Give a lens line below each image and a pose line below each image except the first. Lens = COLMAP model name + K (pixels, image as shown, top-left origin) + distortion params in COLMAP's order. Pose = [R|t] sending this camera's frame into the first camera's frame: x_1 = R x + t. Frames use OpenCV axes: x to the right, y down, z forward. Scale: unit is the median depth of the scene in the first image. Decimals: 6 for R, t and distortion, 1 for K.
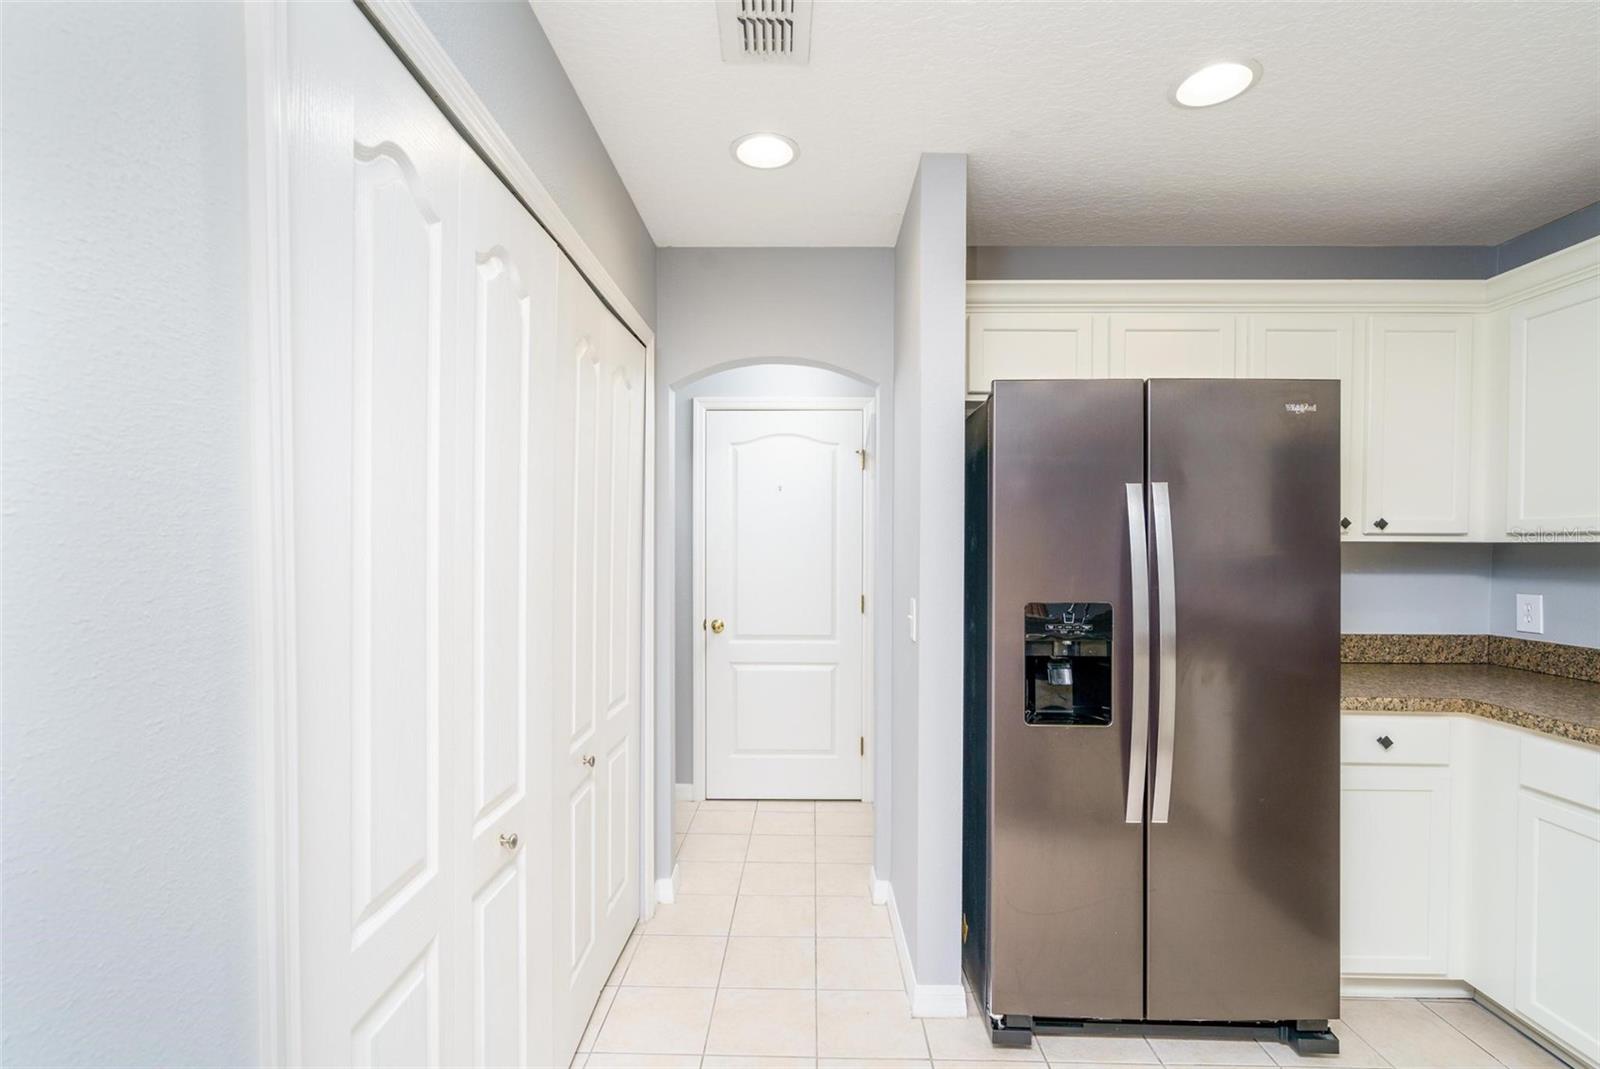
lens RADIAL K [[749.6, 0, 804.4], [0, 749.6, 563.6], [0, 0, 1]] dist [-0.000435, 0.000141]
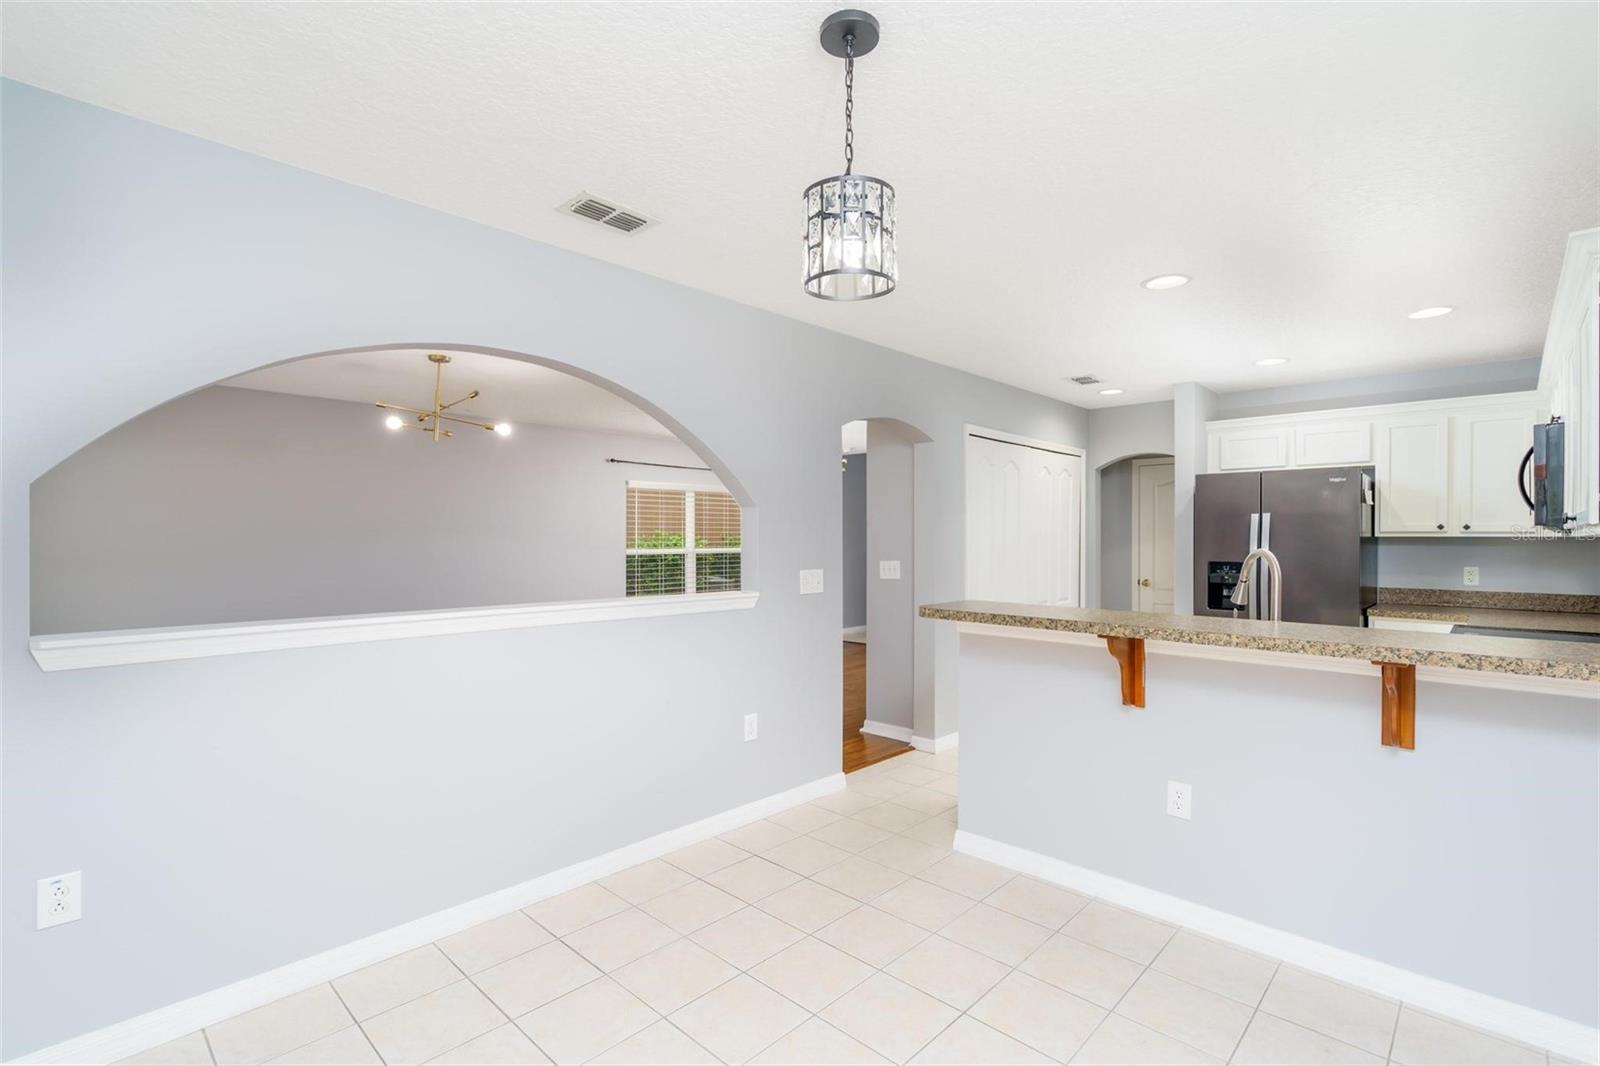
lens RADIAL K [[741.8, 0, 800.0], [0, 741.8, 533.0], [0, 0, 1]] dist [-0.011822, 0.000261]
pose [[0.729761, -0.004690, -0.683686, 0.711707], [-0.017944, 0.999501, -0.026009, 0.033899], [0.683467, 0.031248, 0.729312, -1.279990]]
